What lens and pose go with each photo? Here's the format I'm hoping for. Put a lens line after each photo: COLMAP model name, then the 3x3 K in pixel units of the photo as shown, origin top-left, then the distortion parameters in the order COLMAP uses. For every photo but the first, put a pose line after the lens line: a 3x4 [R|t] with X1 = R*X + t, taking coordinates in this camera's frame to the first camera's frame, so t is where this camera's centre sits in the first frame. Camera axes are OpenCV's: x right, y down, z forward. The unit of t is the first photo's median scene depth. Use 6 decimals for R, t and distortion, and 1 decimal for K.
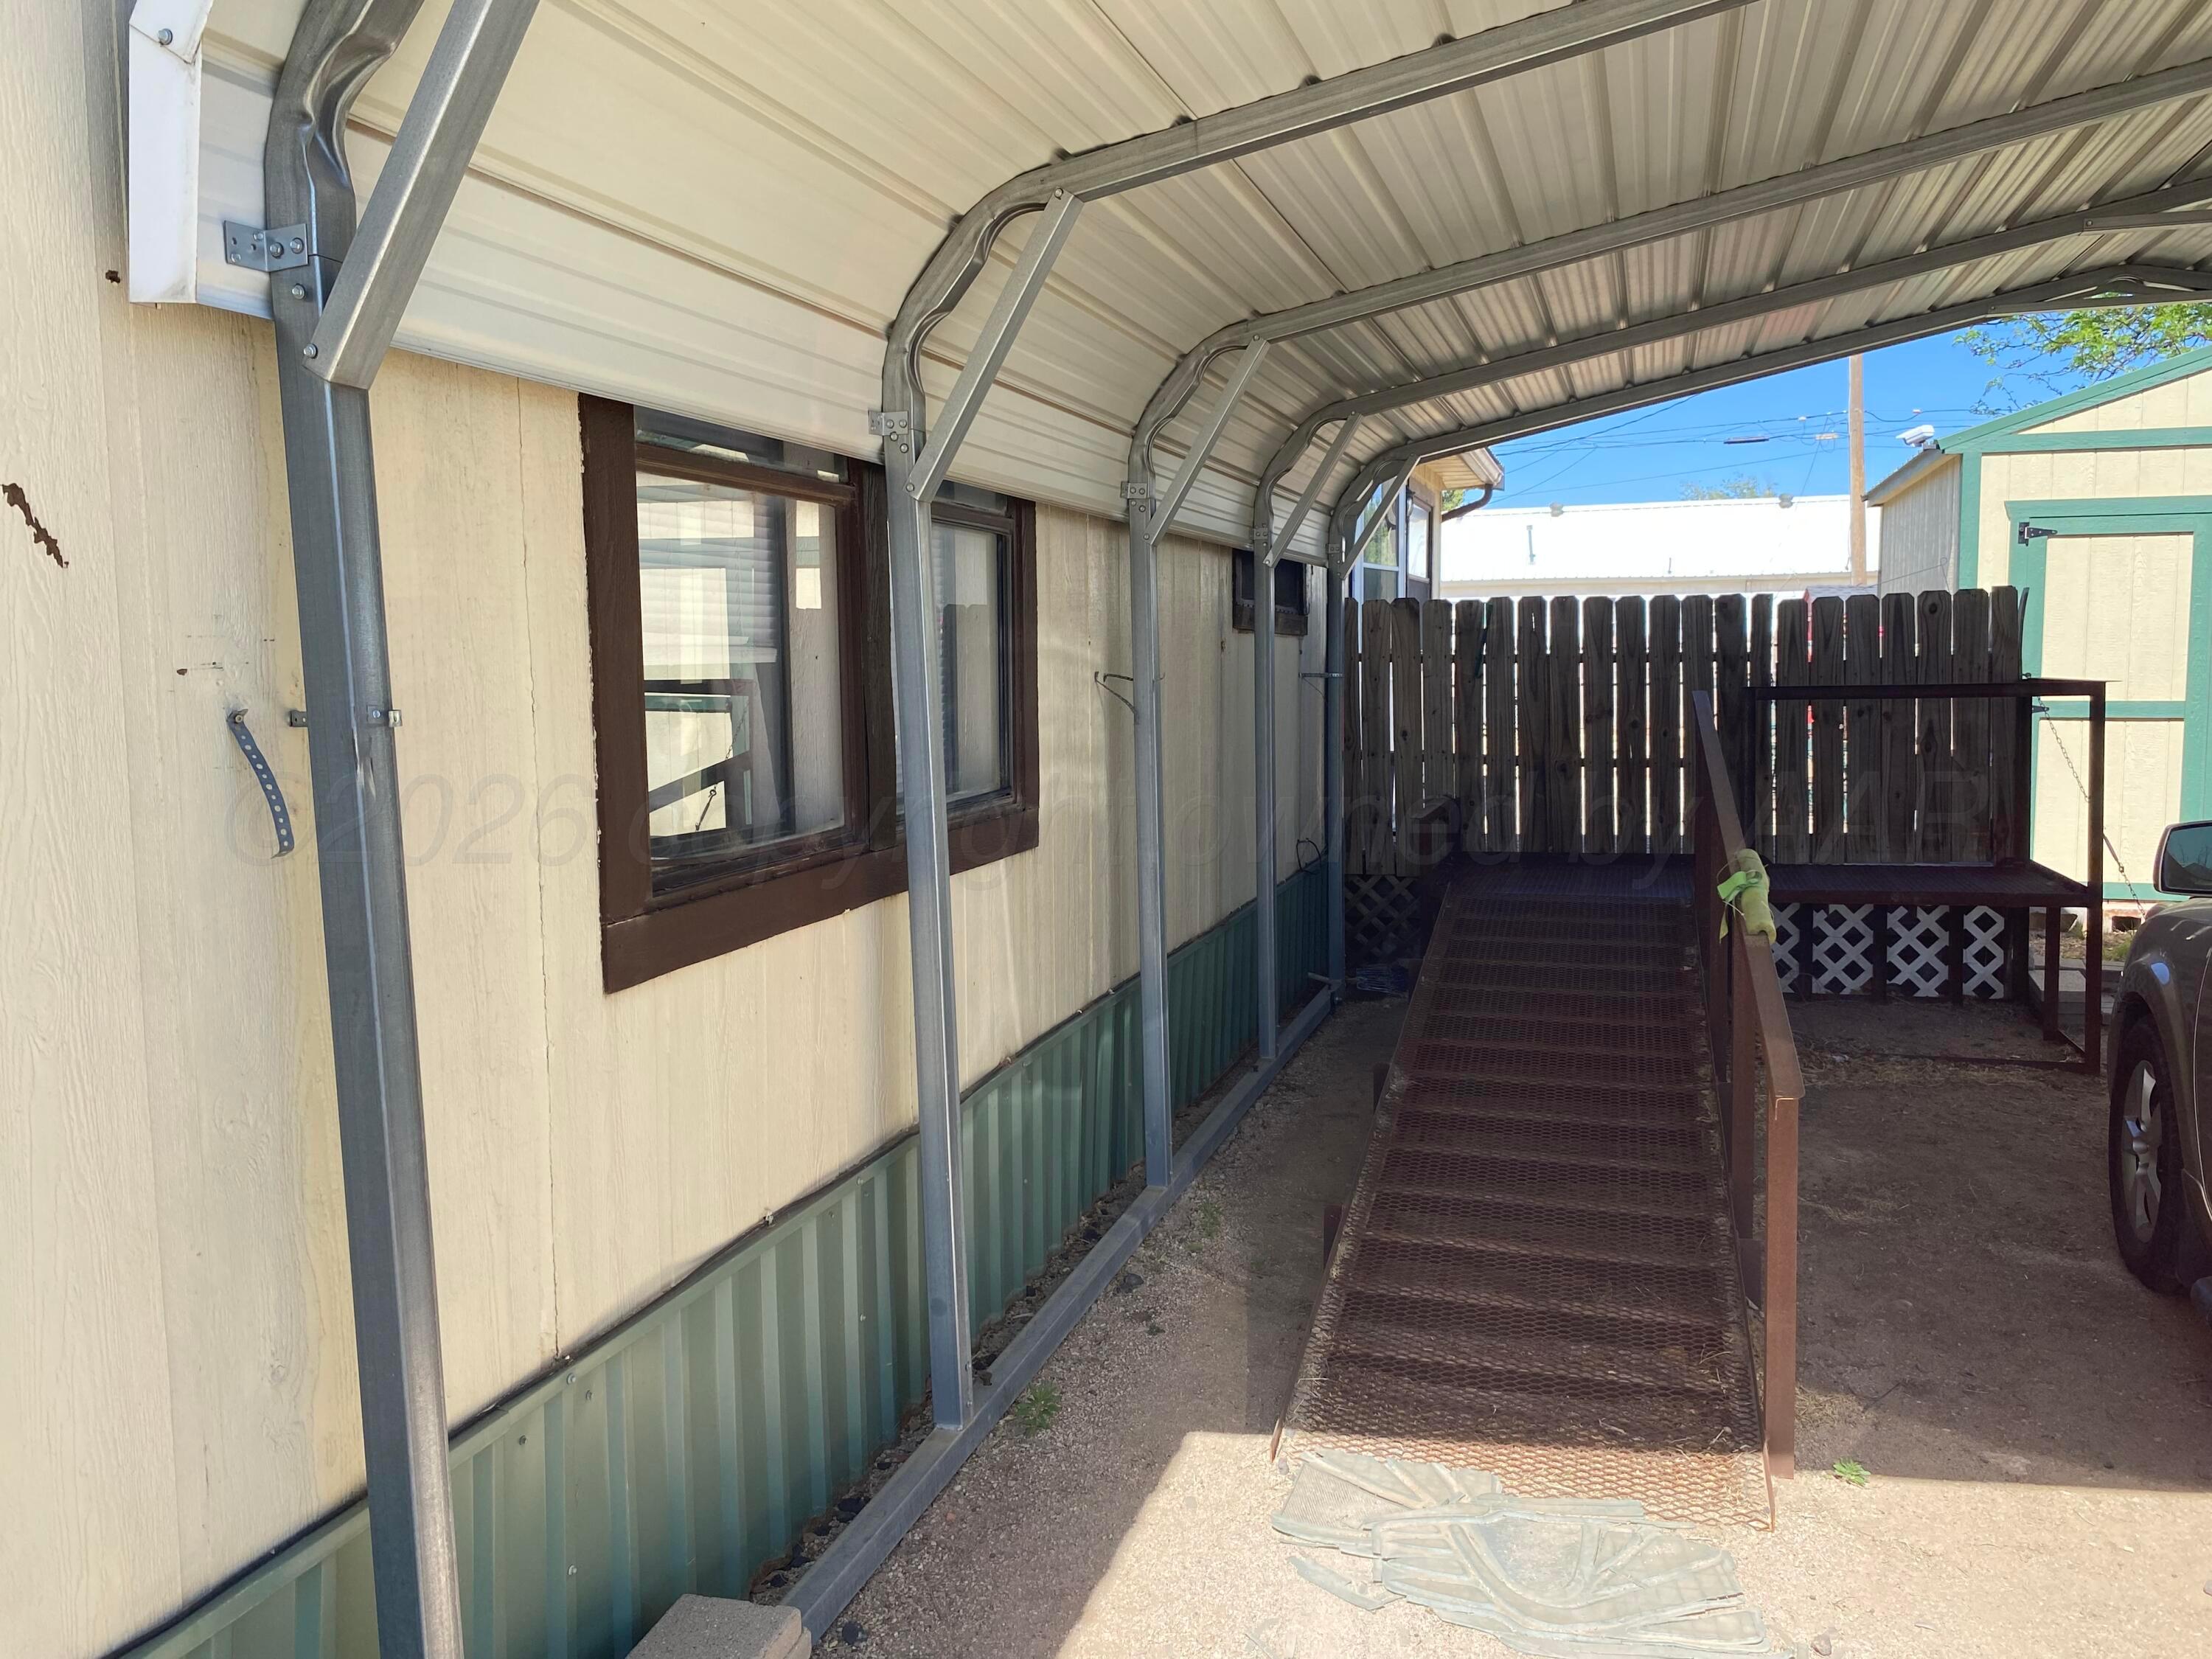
lens RADIAL K [[1690.3, 0, 1106.0], [0, 1690.3, 829.5], [0, 0, 1]] dist [0.056861, -0.082779]
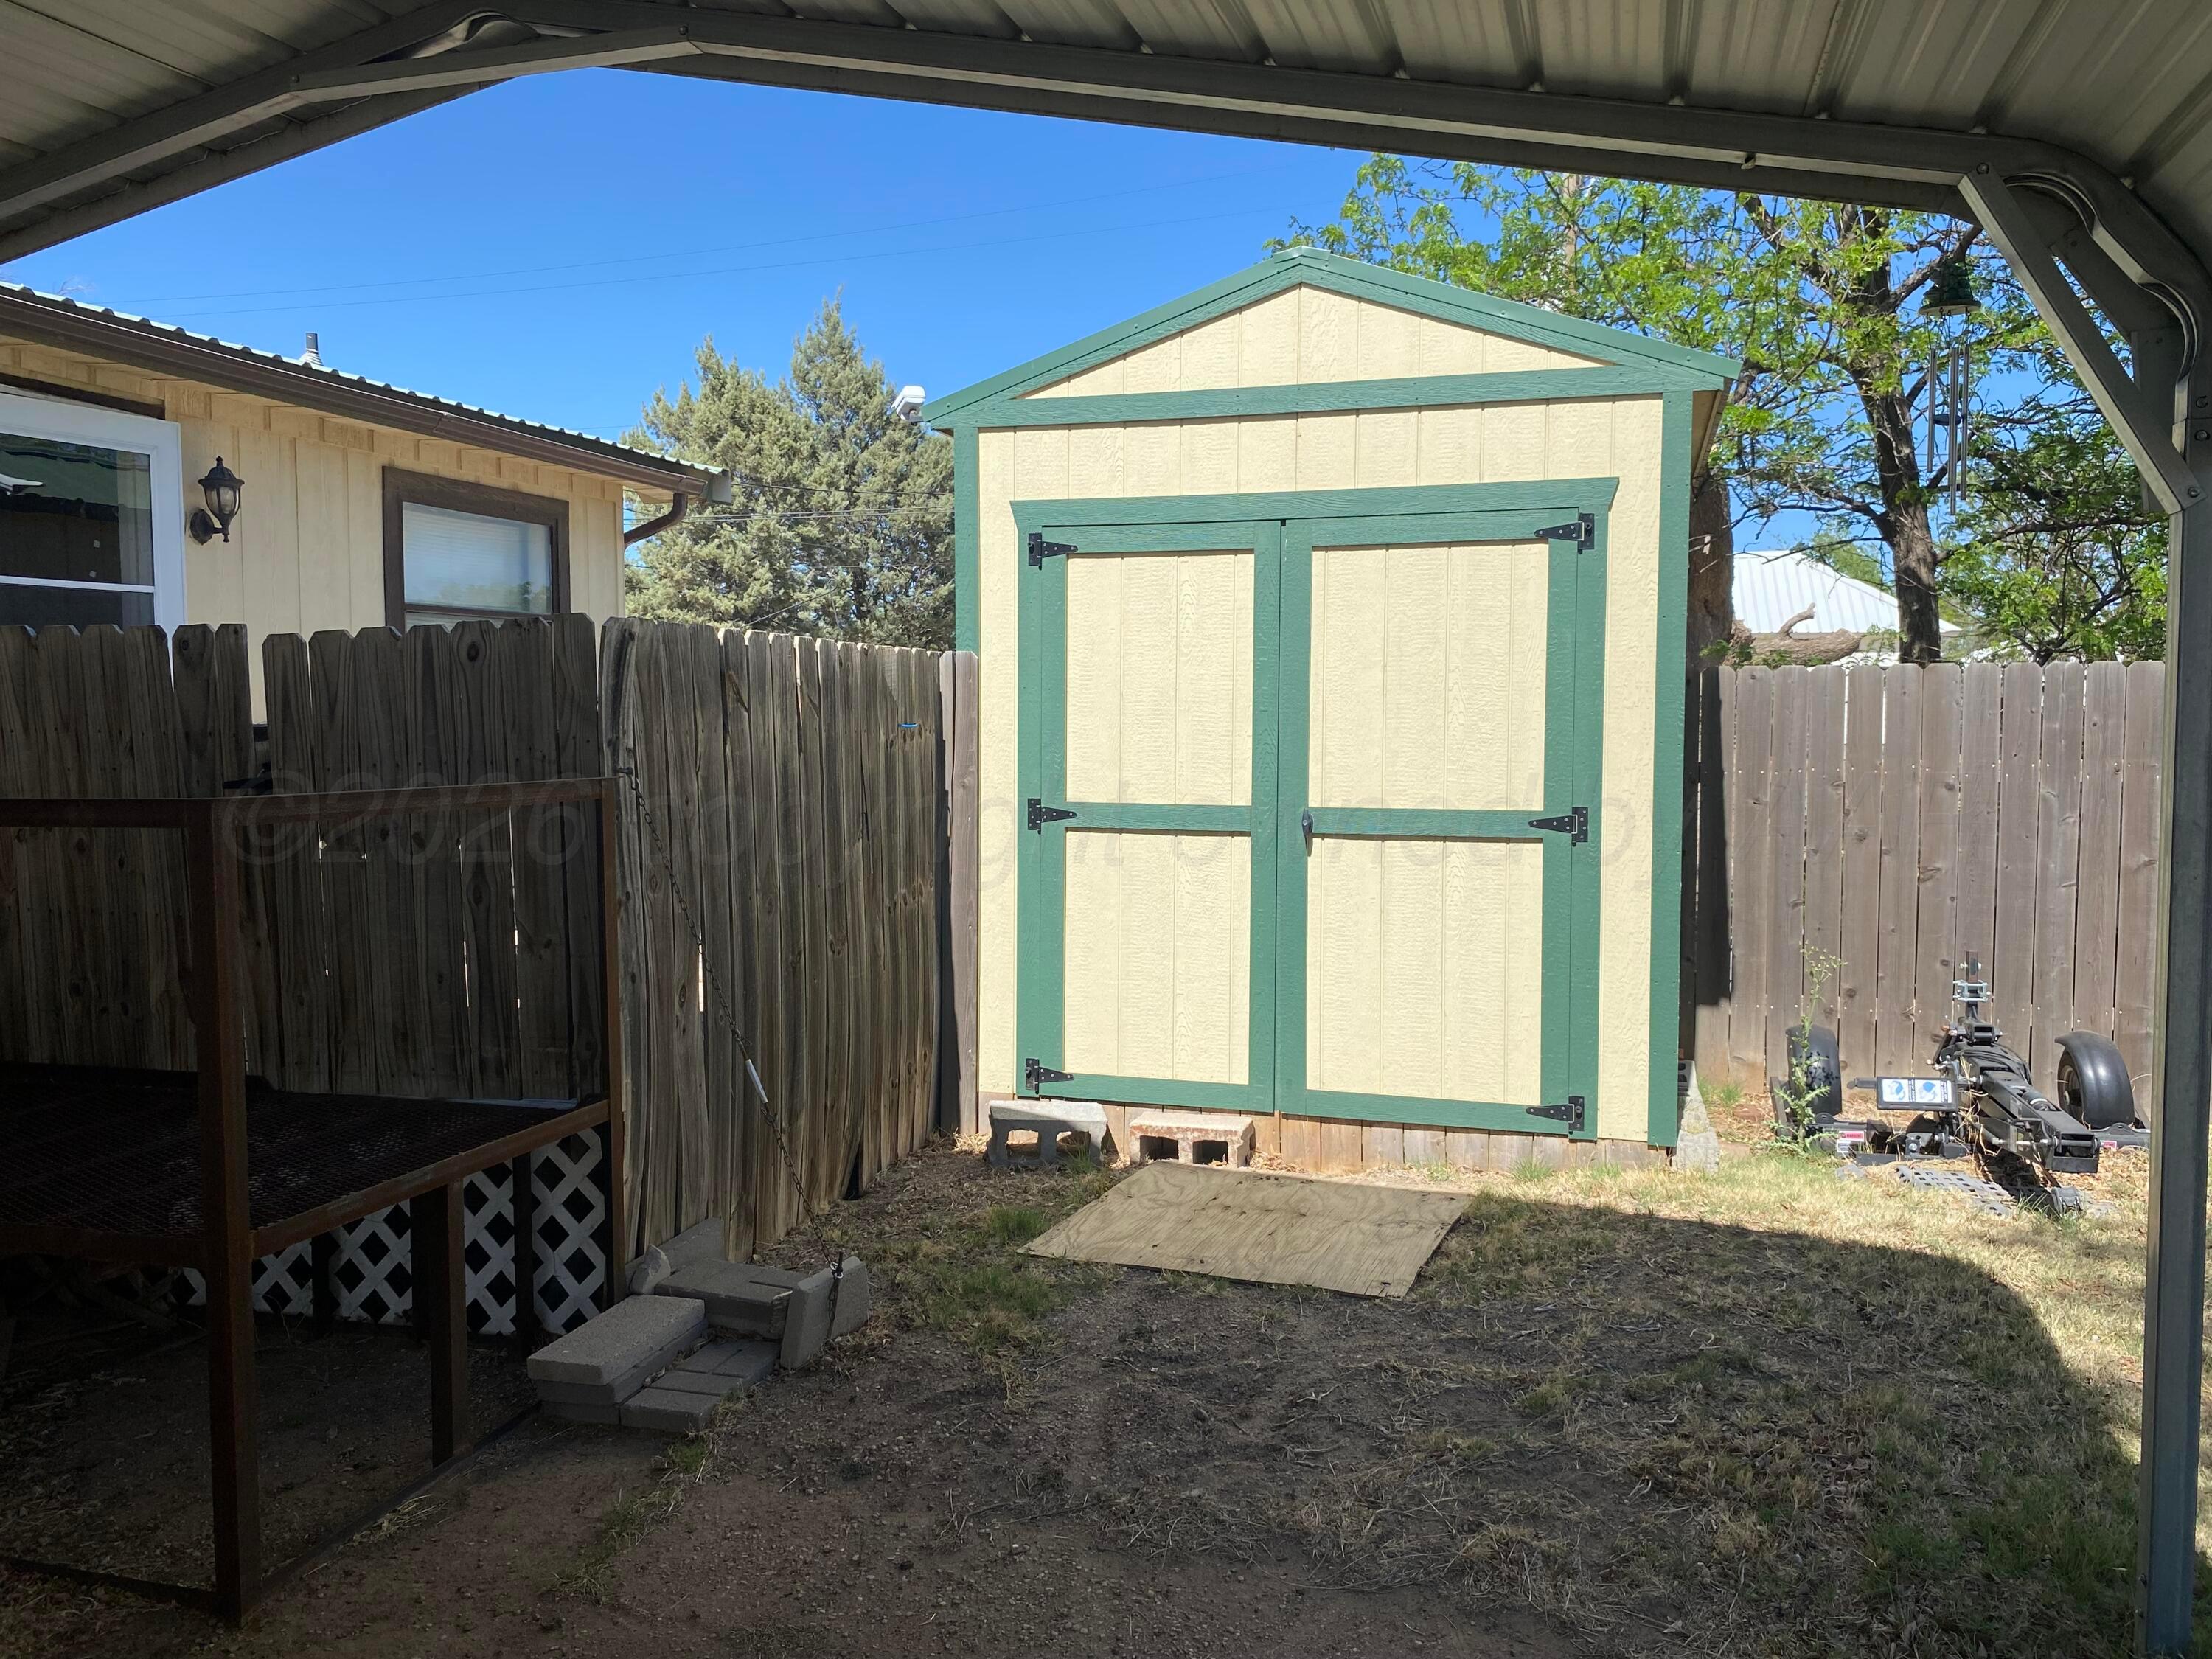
lens RADIAL K [[1690.3, 0, 1106.0], [0, 1690.3, 829.5], [0, 0, 1]] dist [0.056861, -0.082779]
pose [[0.999647, 0.013126, 0.023078, 0.561527], [-0.012366, 0.999387, -0.032743, -0.044960], [-0.023494, 0.032446, 0.999197, 0.354159]]
